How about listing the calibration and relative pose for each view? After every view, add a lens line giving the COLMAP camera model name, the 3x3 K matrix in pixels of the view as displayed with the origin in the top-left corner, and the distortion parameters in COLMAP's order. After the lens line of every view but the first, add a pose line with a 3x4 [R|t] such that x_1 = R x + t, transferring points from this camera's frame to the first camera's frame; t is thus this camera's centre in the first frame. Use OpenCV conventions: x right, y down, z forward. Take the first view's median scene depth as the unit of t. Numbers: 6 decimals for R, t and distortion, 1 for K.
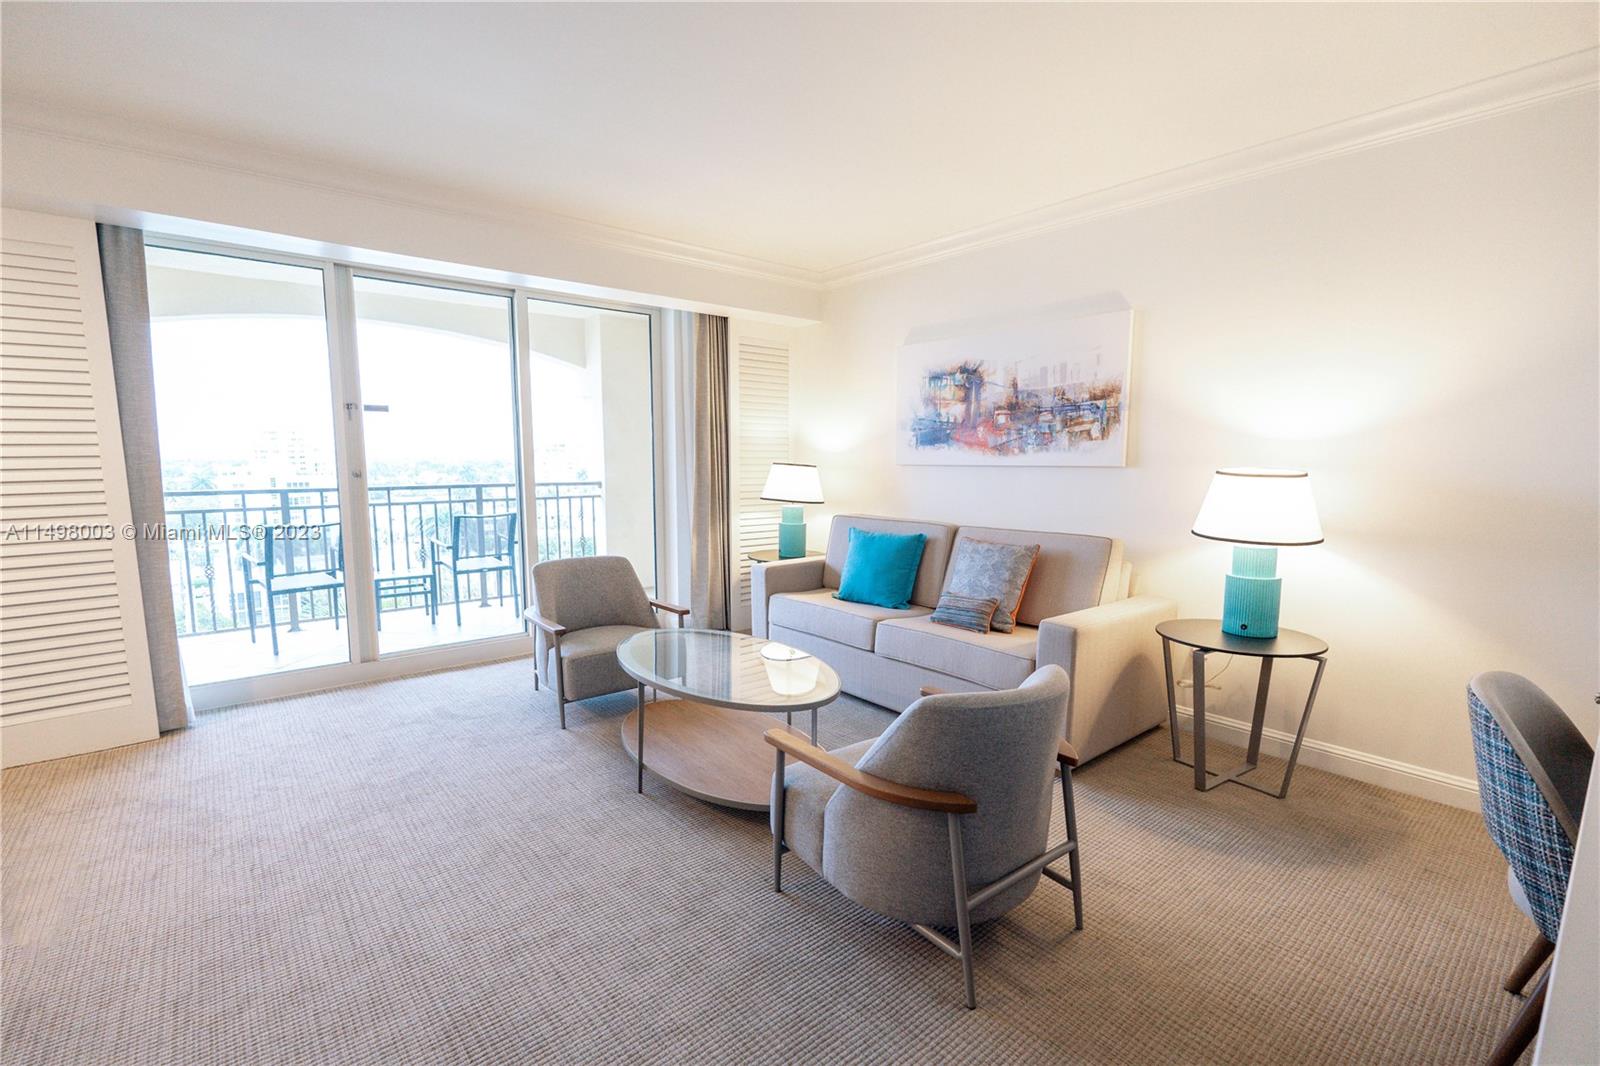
lens RADIAL K [[707.6, 0, 802.6], [0, 707.6, 538.8], [0, 0, 1]] dist [-0.003001, -0.000513]
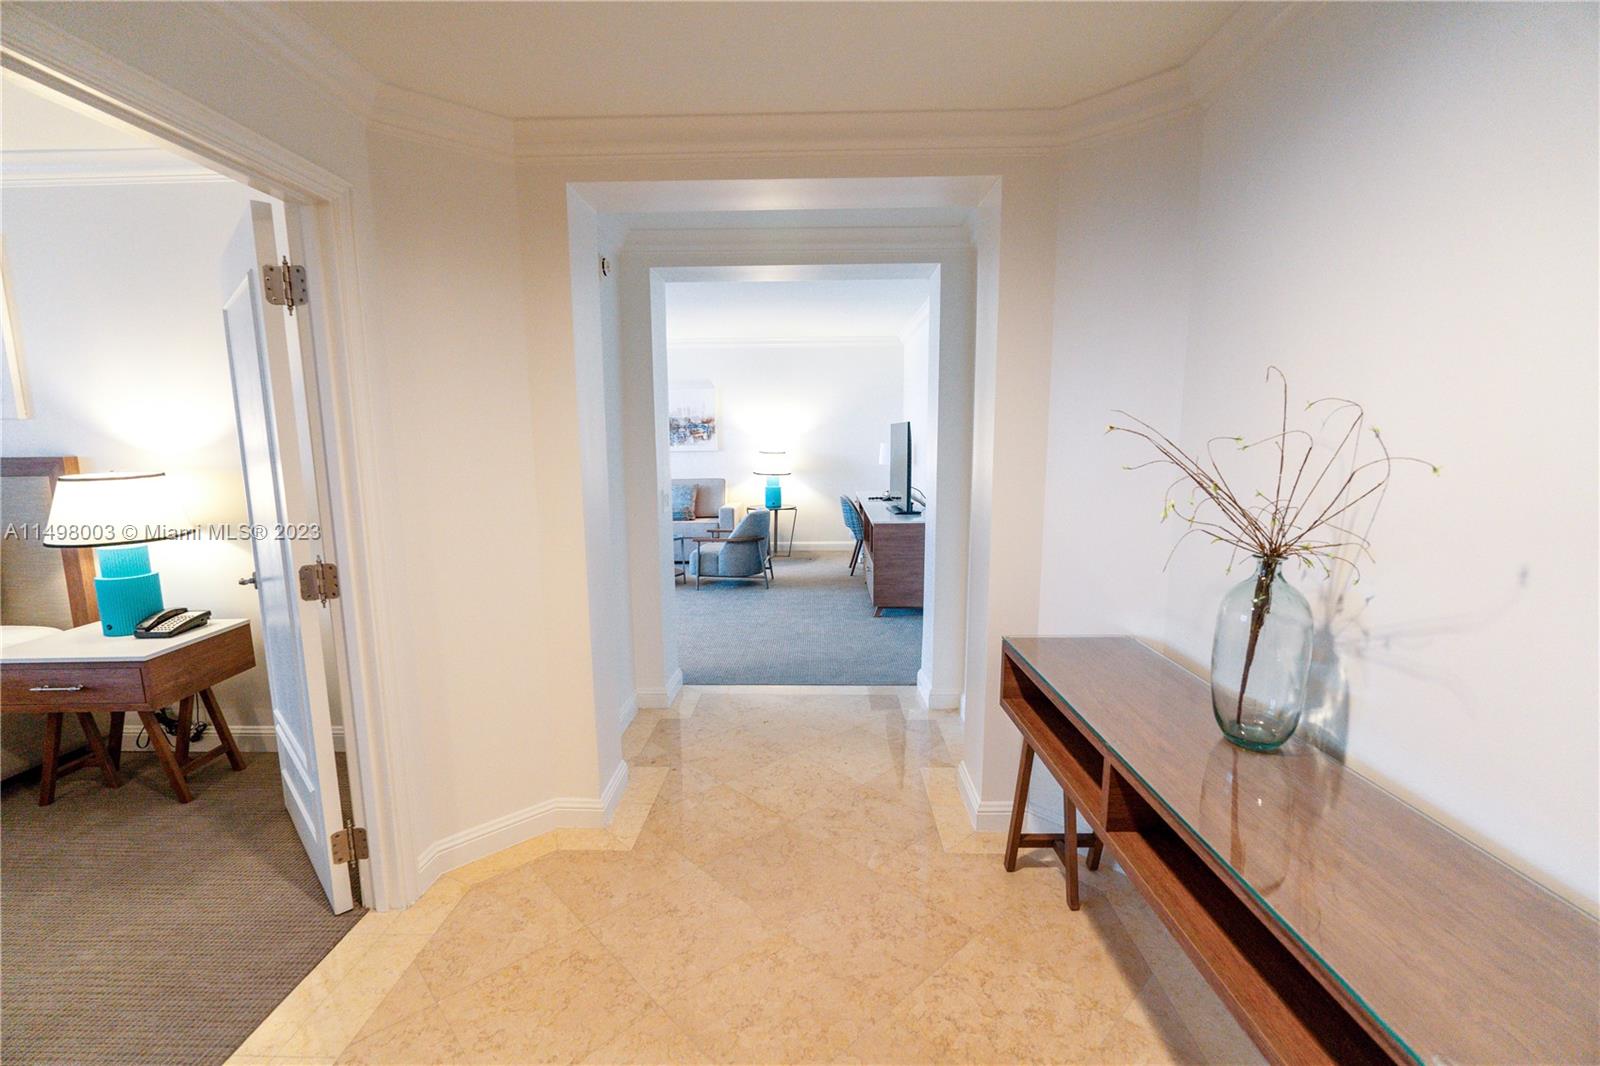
lens RADIAL K [[714.5, 0, 798.7], [0, 714.5, 538.4], [0, 0, 1]] dist [-0.007553, 0.003444]
pose [[0.660821, -0.116126, 0.741505, -1.251020], [0.098304, 0.992839, 0.067880, 0.060914], [-0.744078, 0.028037, 0.667504, -0.876551]]
